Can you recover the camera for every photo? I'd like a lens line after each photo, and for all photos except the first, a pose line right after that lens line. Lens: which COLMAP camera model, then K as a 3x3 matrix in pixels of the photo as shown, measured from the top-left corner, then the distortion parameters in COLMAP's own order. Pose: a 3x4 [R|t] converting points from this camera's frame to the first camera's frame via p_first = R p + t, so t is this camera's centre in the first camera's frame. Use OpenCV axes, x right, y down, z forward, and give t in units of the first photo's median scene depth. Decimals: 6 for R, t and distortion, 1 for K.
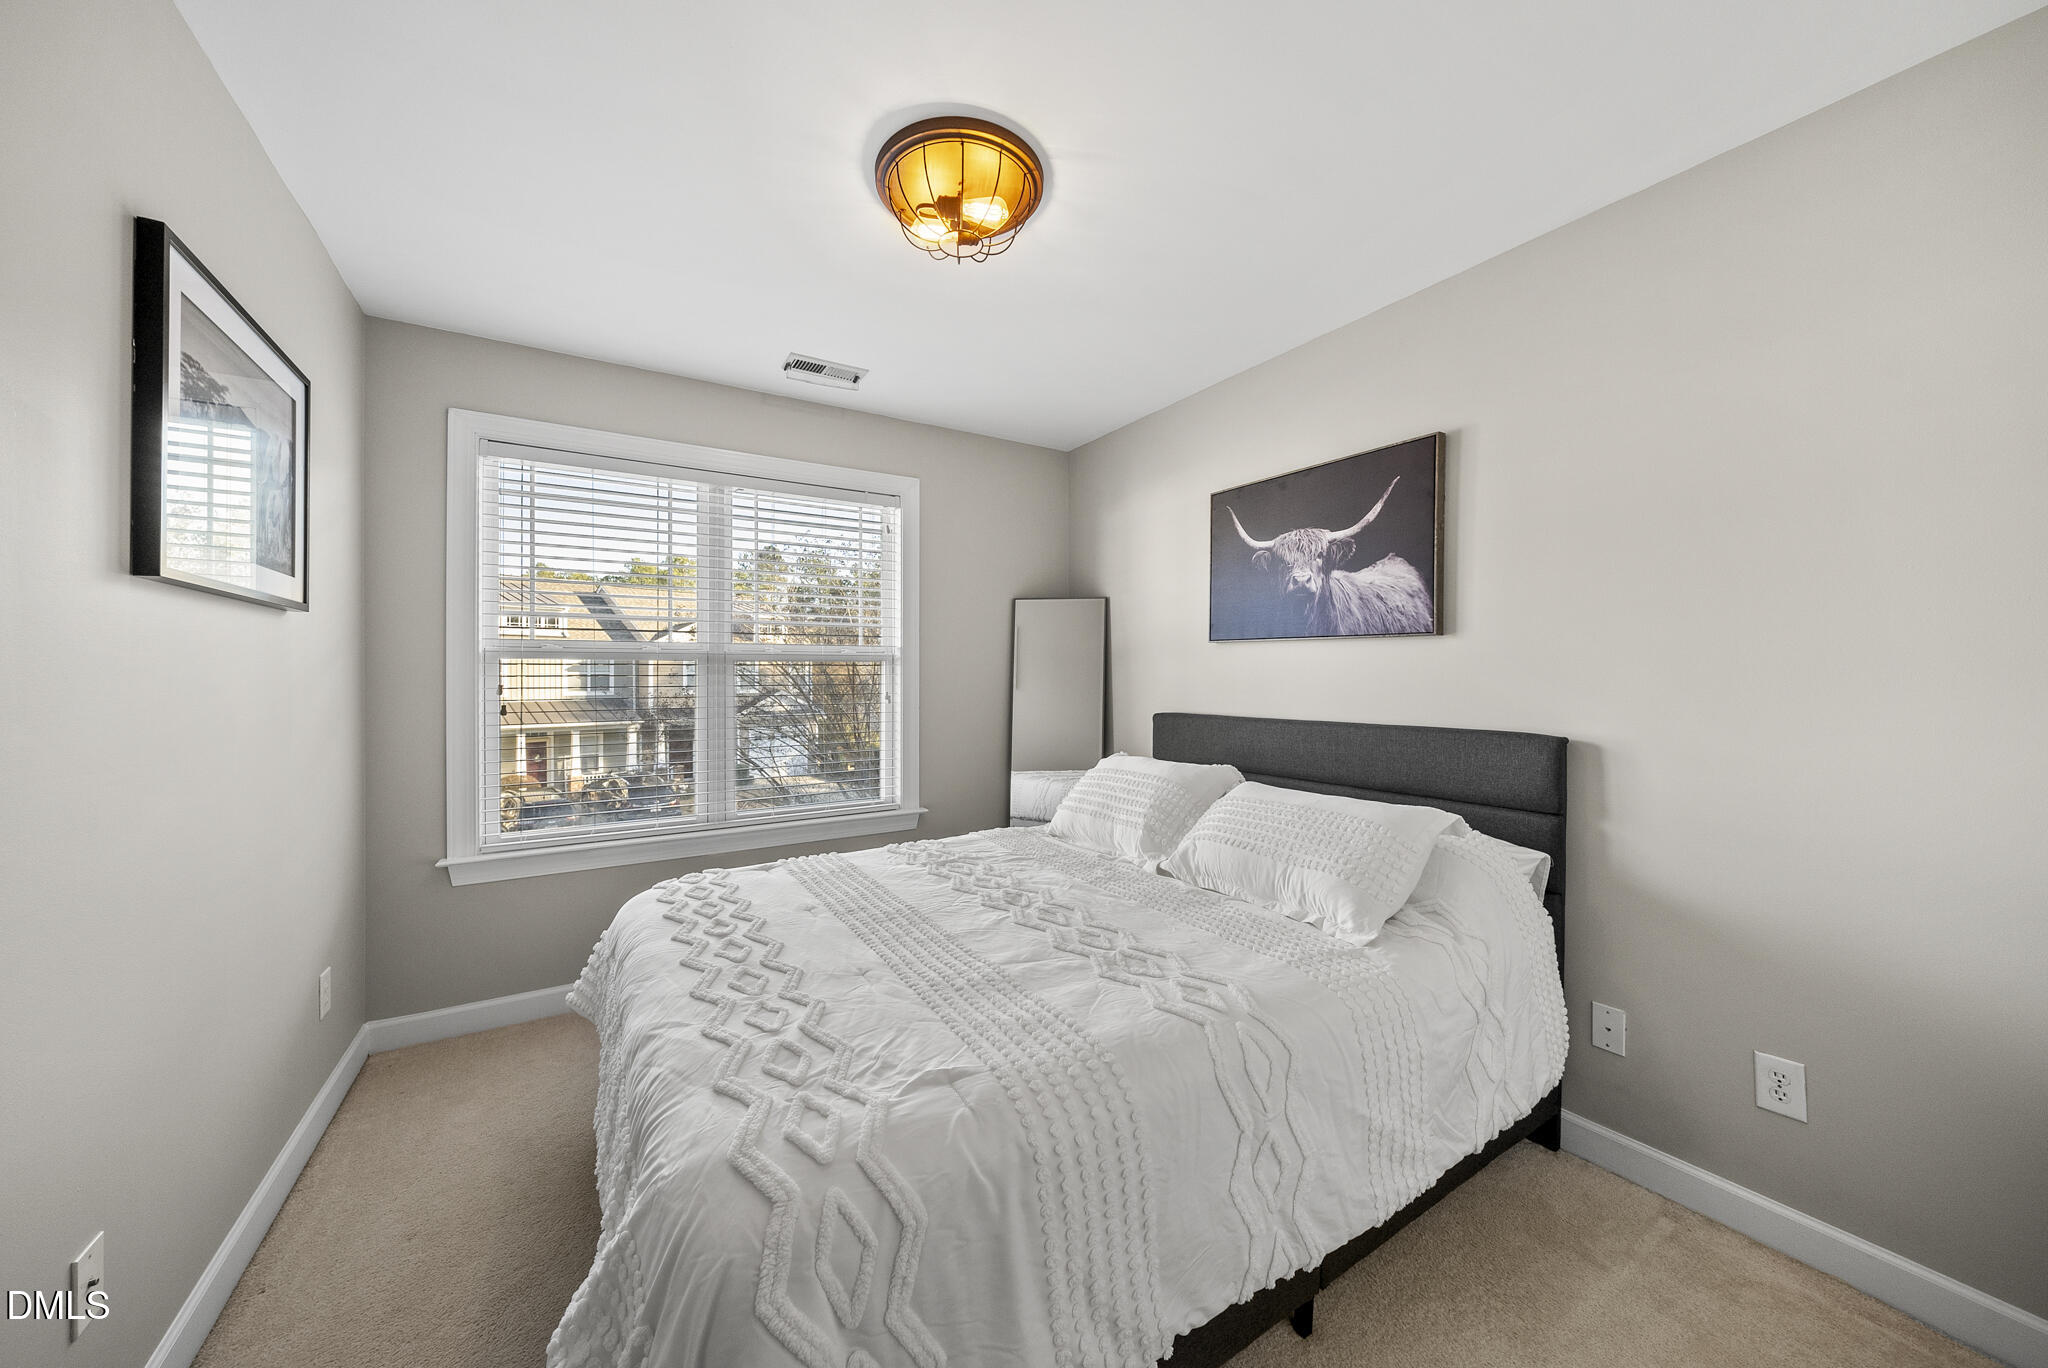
lens RADIAL K [[711.0, 0, 1026.5], [0, 711.0, 682.8], [0, 0, 1]] dist [-0.008924, 0.000346]
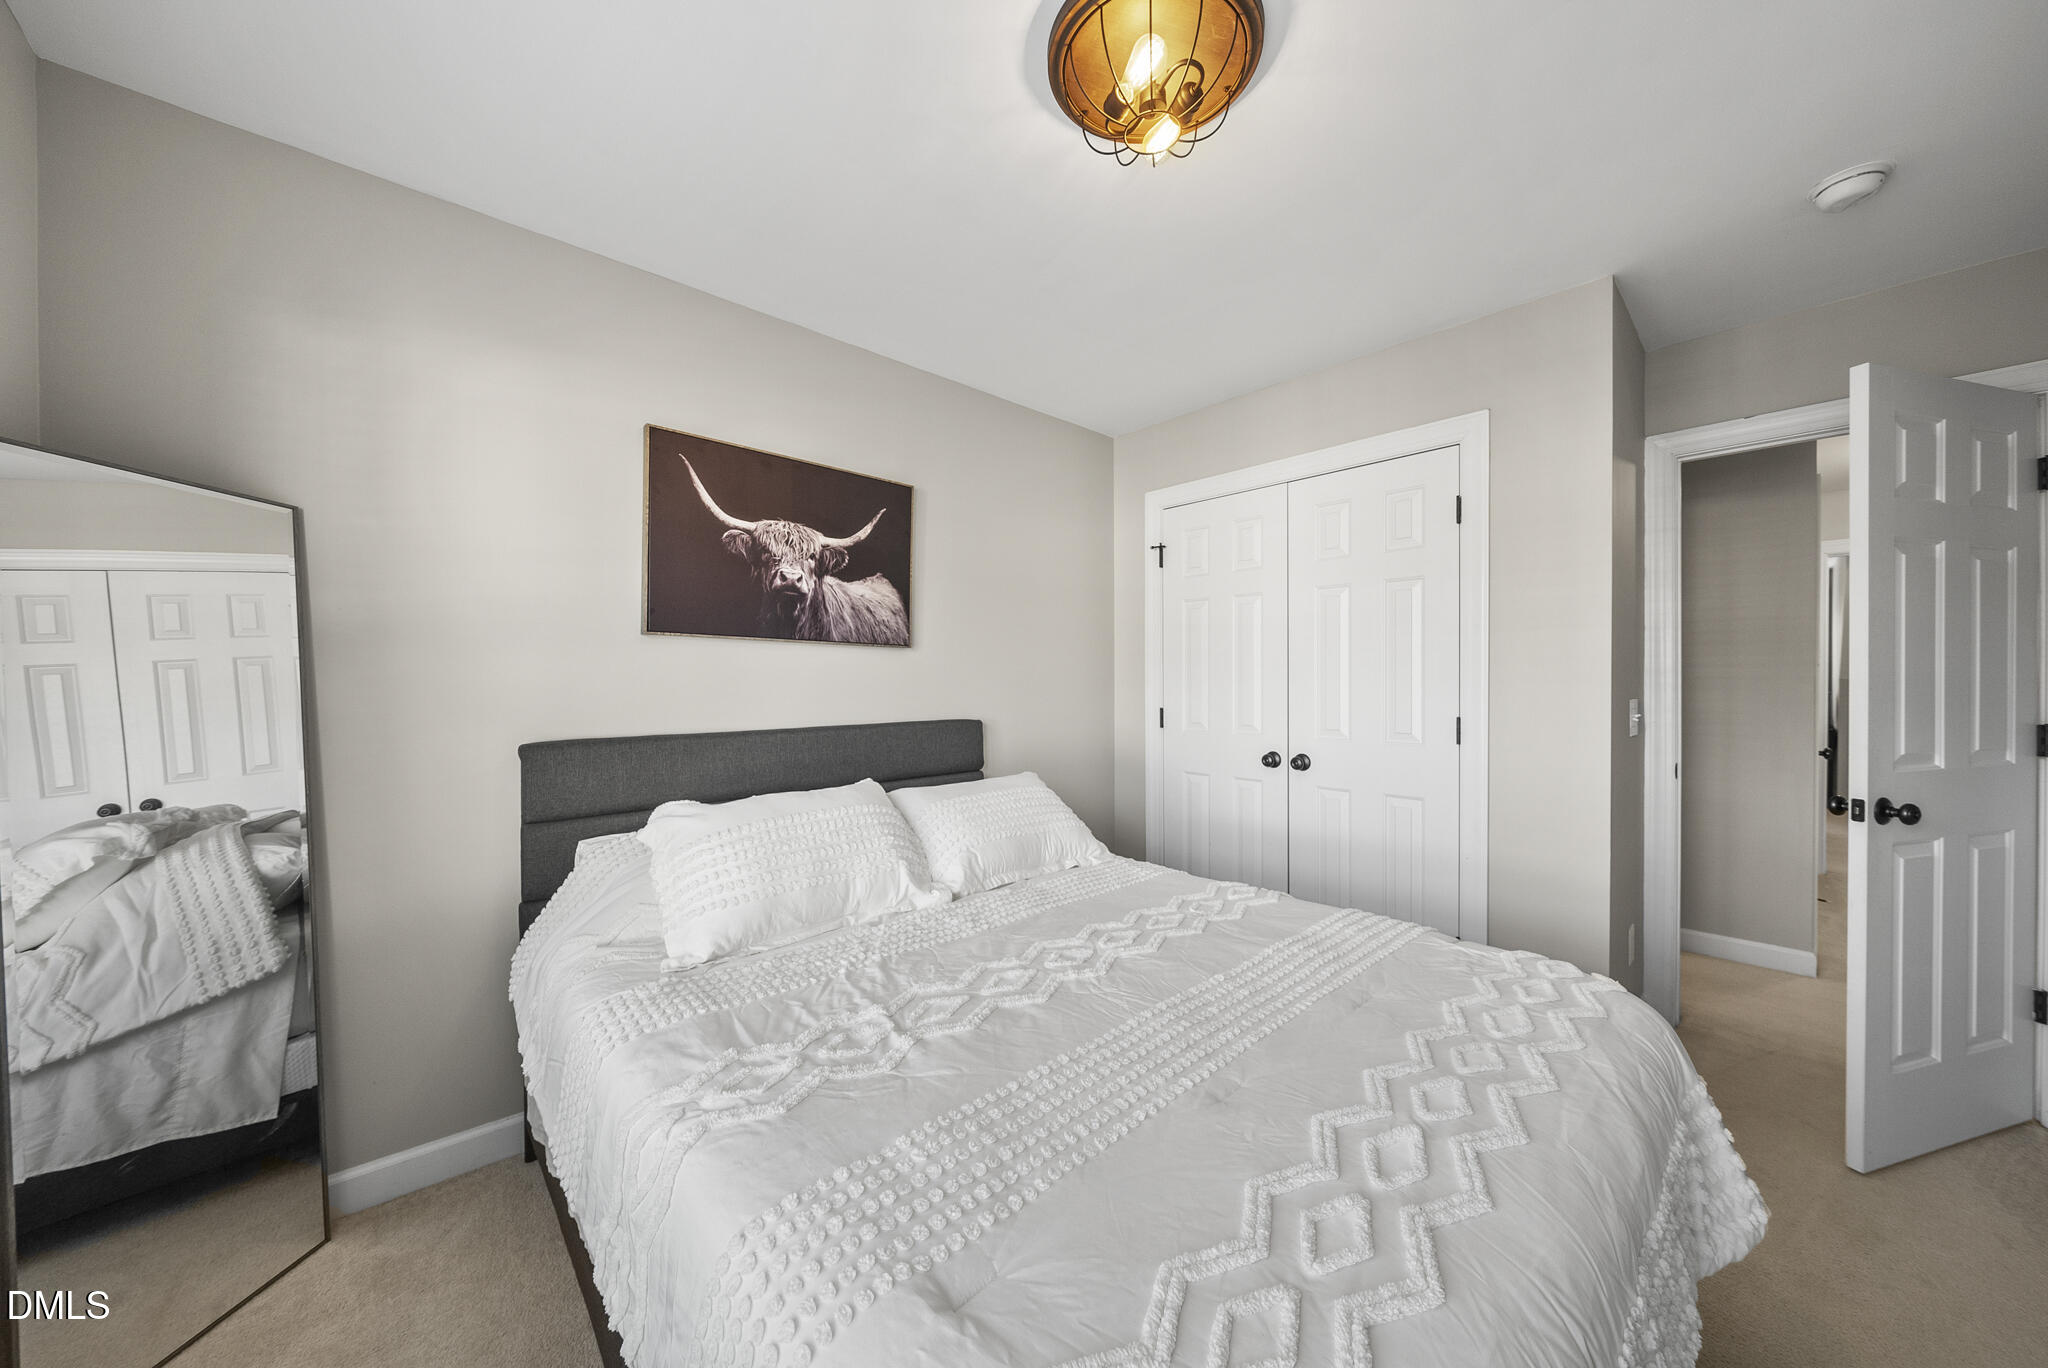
lens RADIAL K [[711.0, 0, 1022.7], [0, 711.0, 680.1], [0, 0, 1]] dist [-0.008924, 0.000346]
pose [[-0.177507, -0.008930, 0.984079, -0.611927], [0.001727, 0.999954, 0.009385, -0.019092], [-0.984118, 0.003366, -0.177483, 0.909464]]
